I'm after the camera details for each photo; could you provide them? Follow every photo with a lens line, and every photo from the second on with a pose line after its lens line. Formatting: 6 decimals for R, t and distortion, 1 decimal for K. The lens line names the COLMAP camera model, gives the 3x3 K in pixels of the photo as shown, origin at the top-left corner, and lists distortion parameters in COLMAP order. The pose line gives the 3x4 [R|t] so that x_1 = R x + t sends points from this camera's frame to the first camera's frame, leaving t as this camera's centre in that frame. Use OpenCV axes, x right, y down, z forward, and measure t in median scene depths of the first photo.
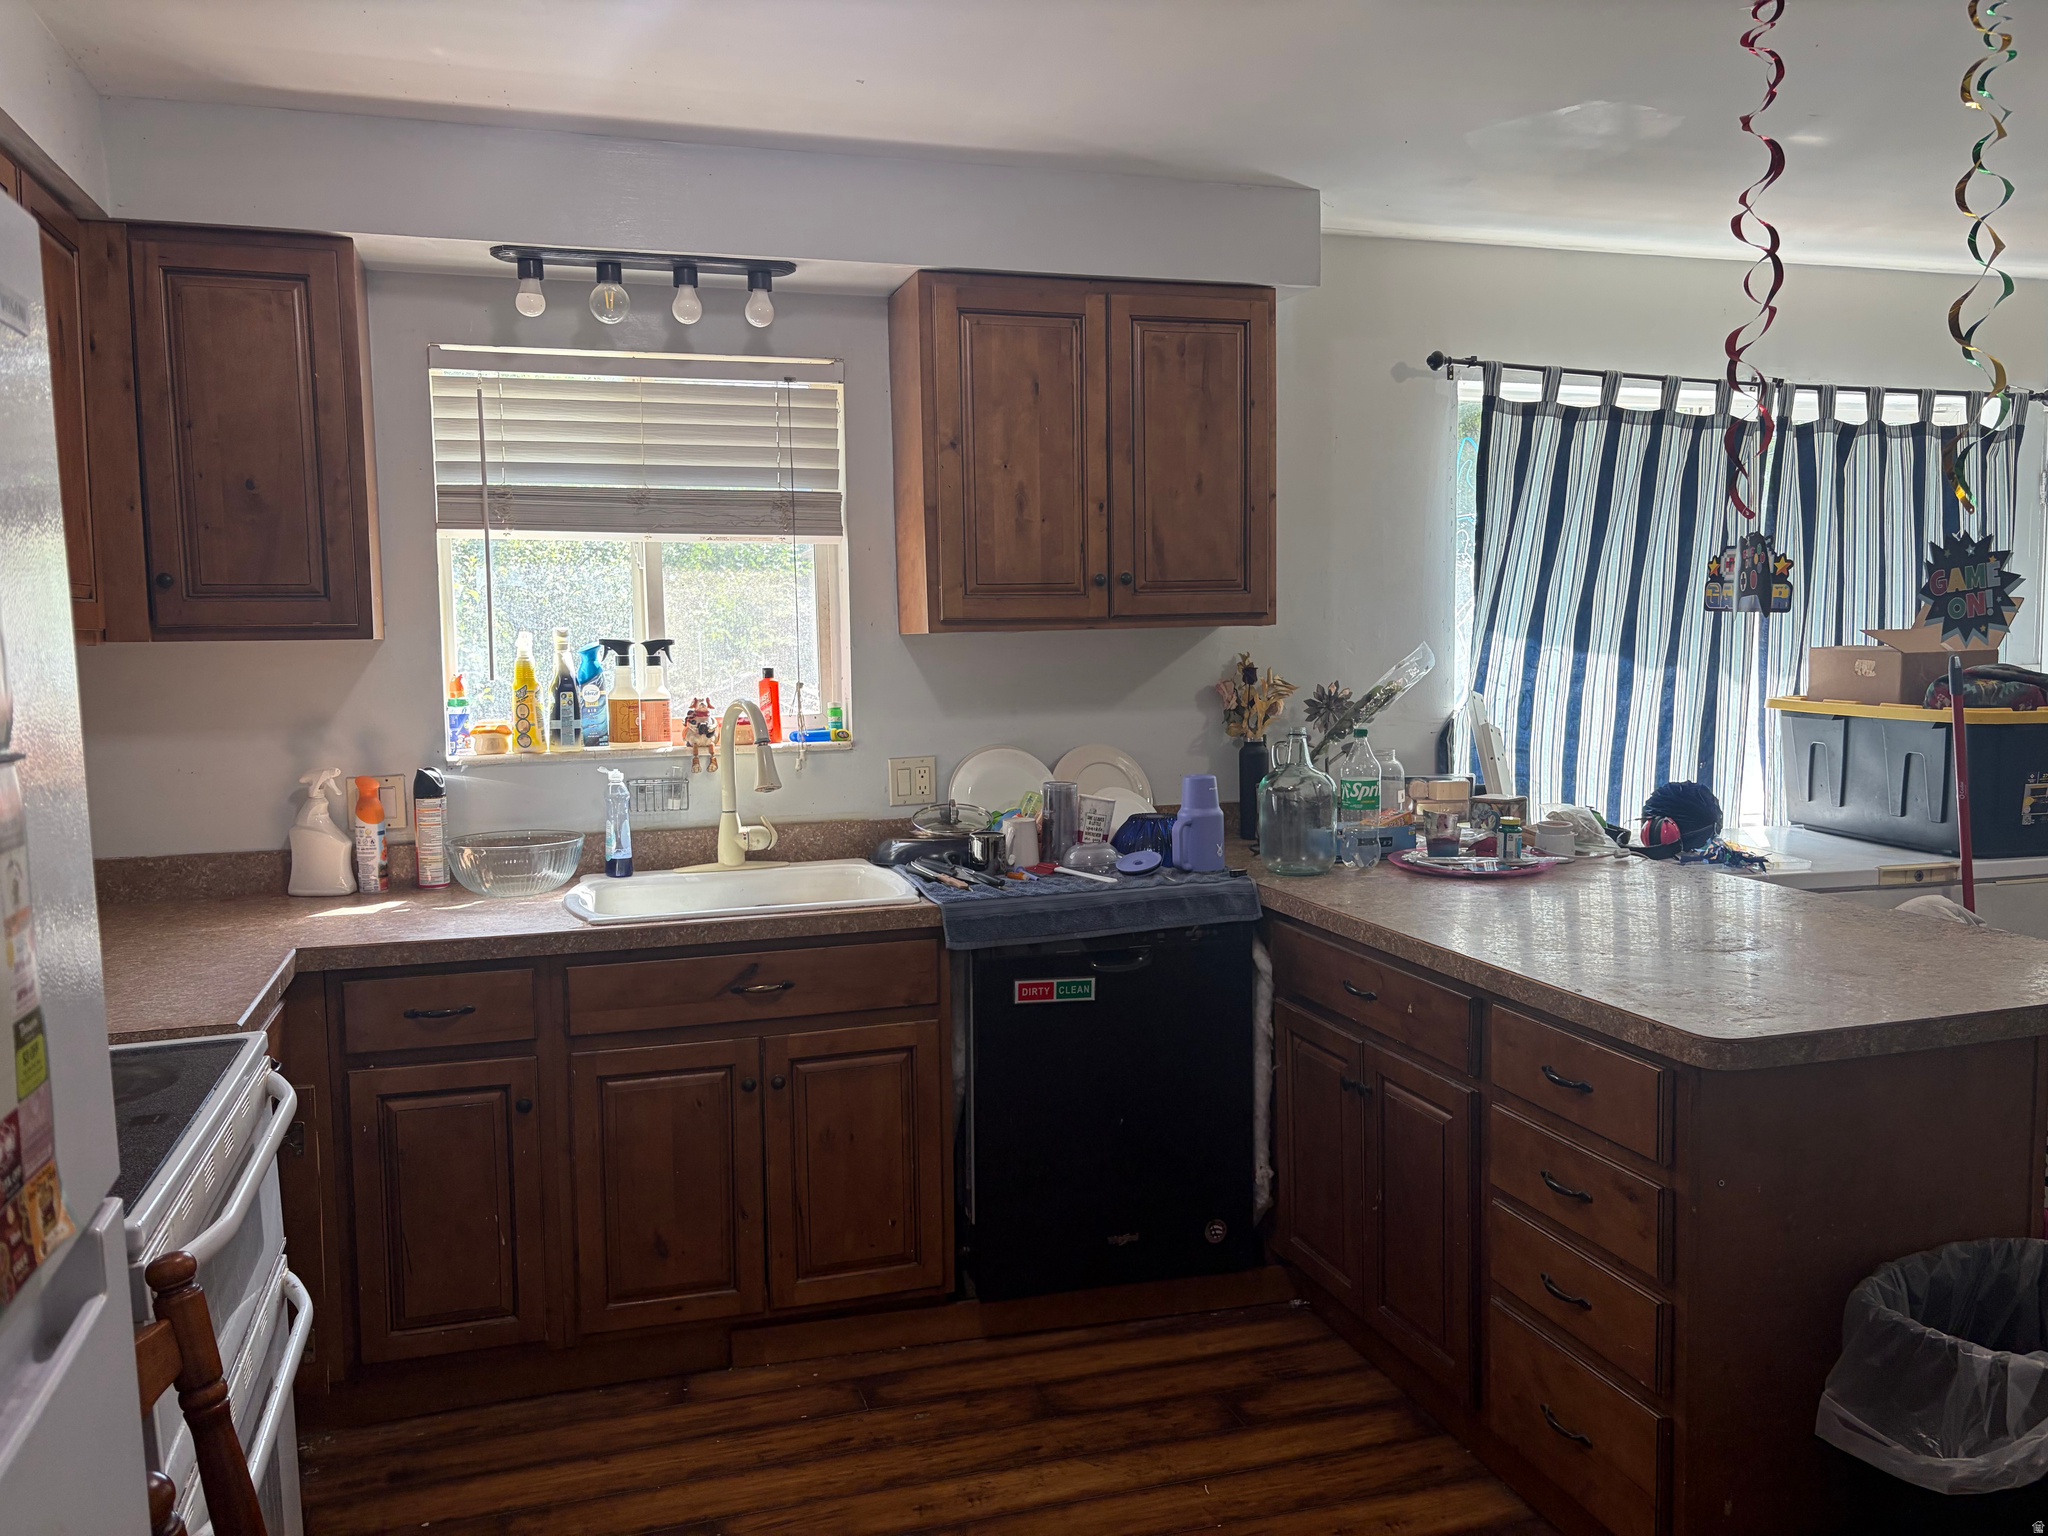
lens RADIAL K [[1547.8, 0, 1020.4], [0, 1547.8, 777.8], [0, 0, 1]] dist [0.038976, -0.049405]
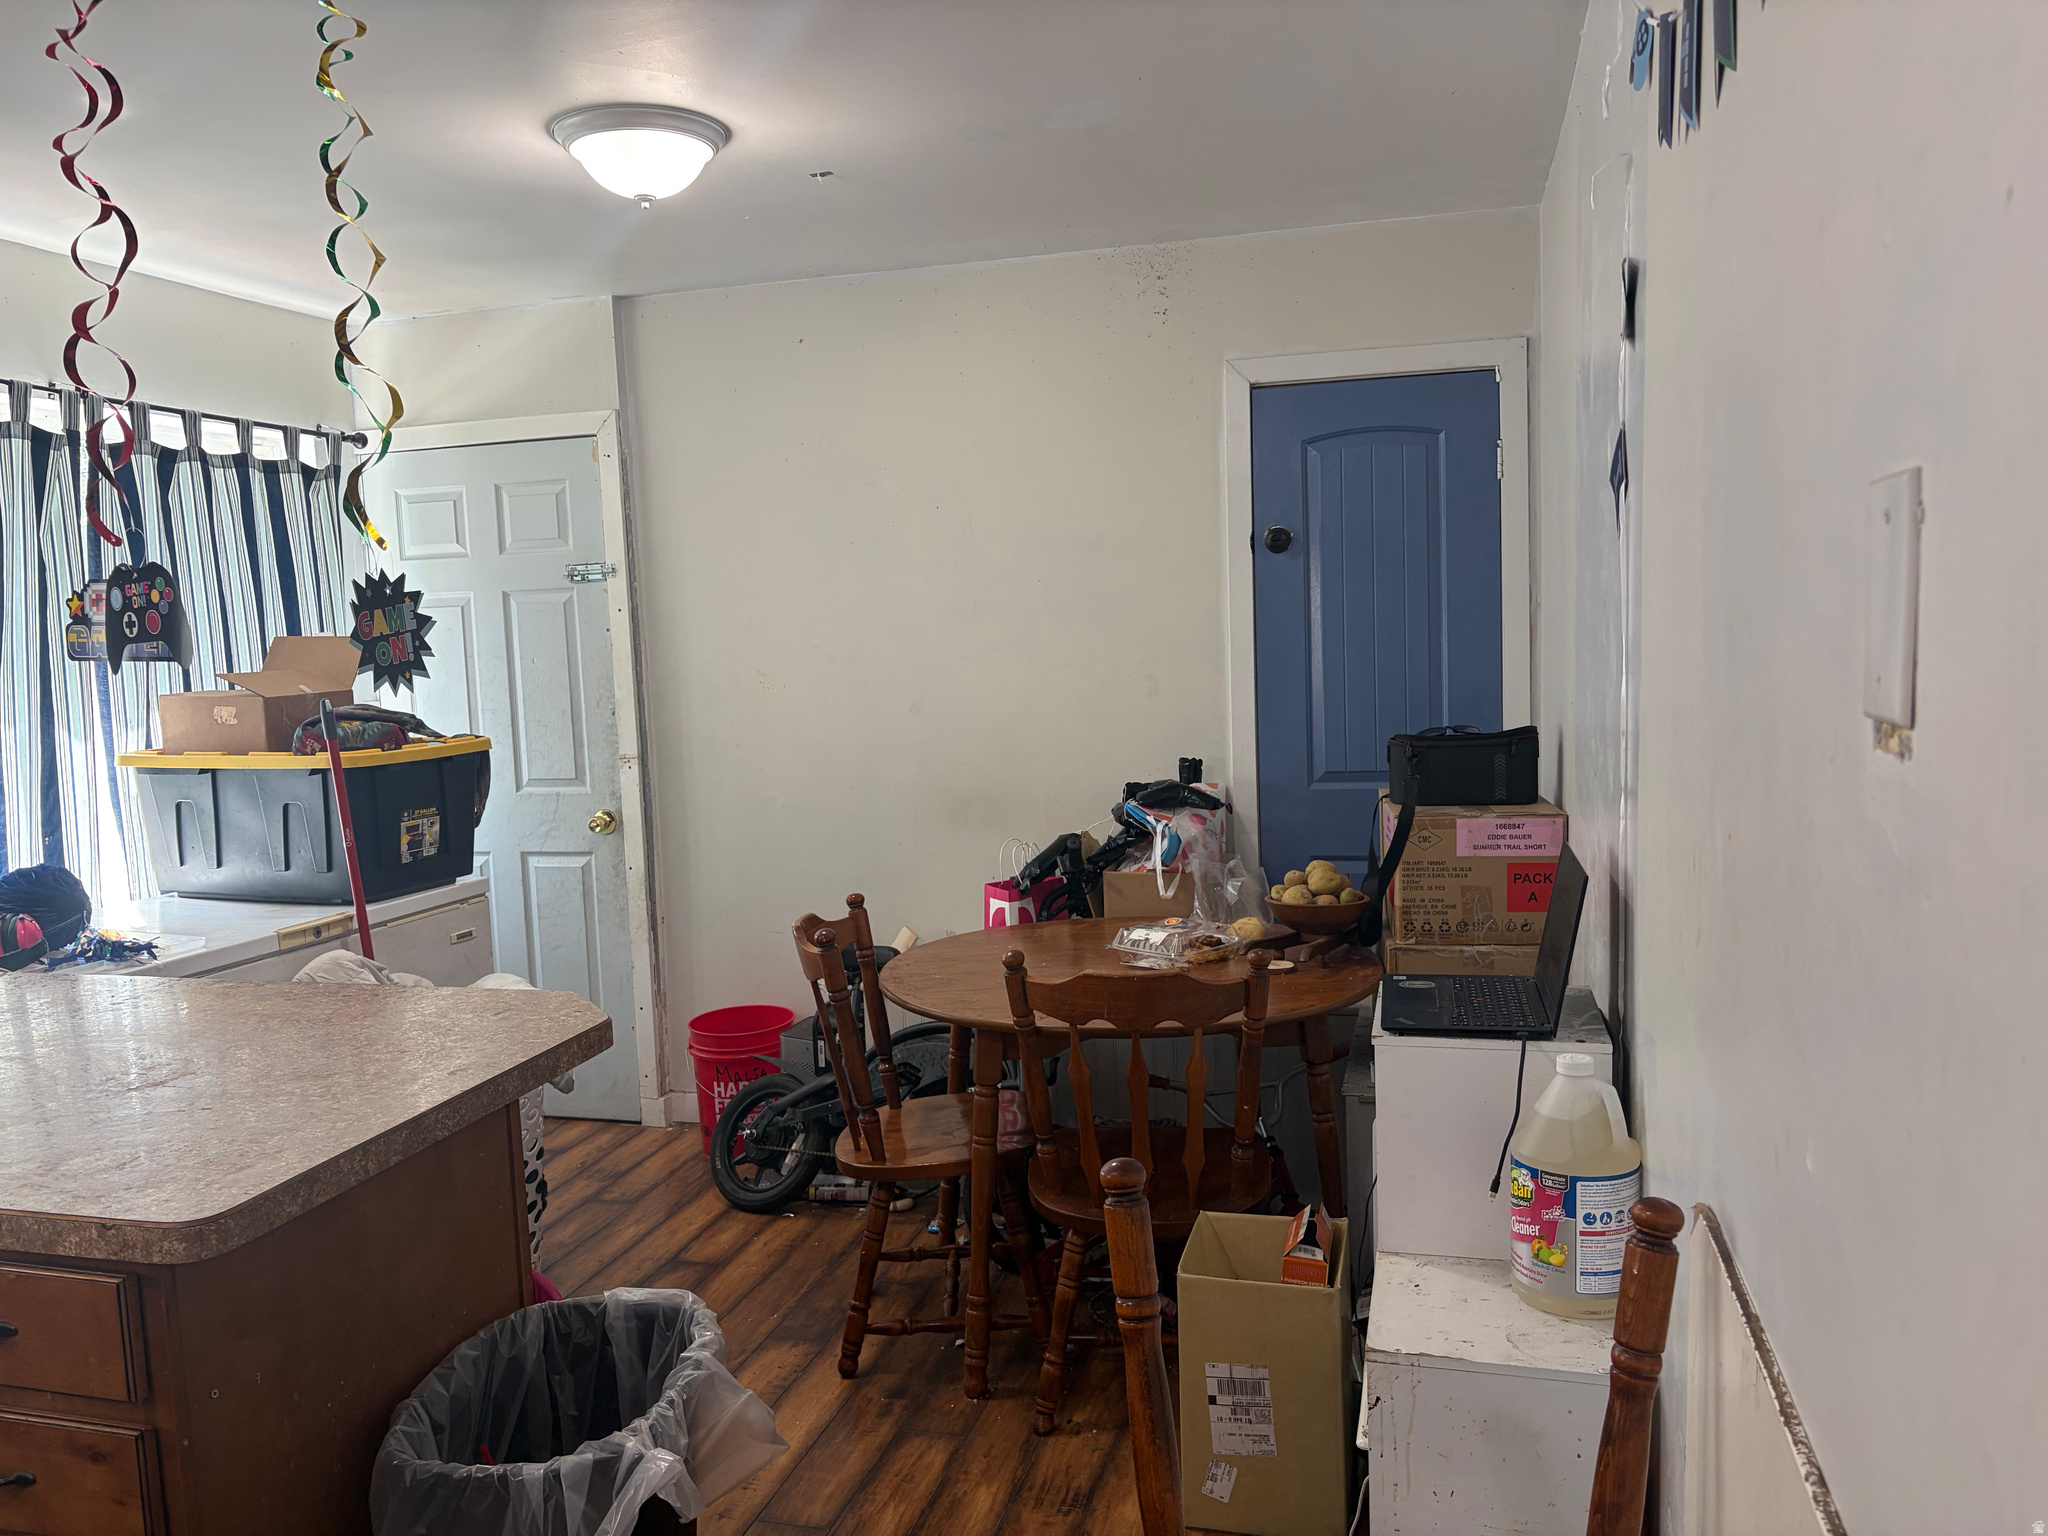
lens RADIAL K [[1547.8, 0, 1020.4], [0, 1547.8, 777.8], [0, 0, 1]] dist [0.038976, -0.049405]
pose [[0.536478, -0.087278, 0.839389, 0.020744], [0.106351, 0.993700, 0.035351, -0.017598], [-0.837186, 0.070305, 0.542380, 0.121215]]
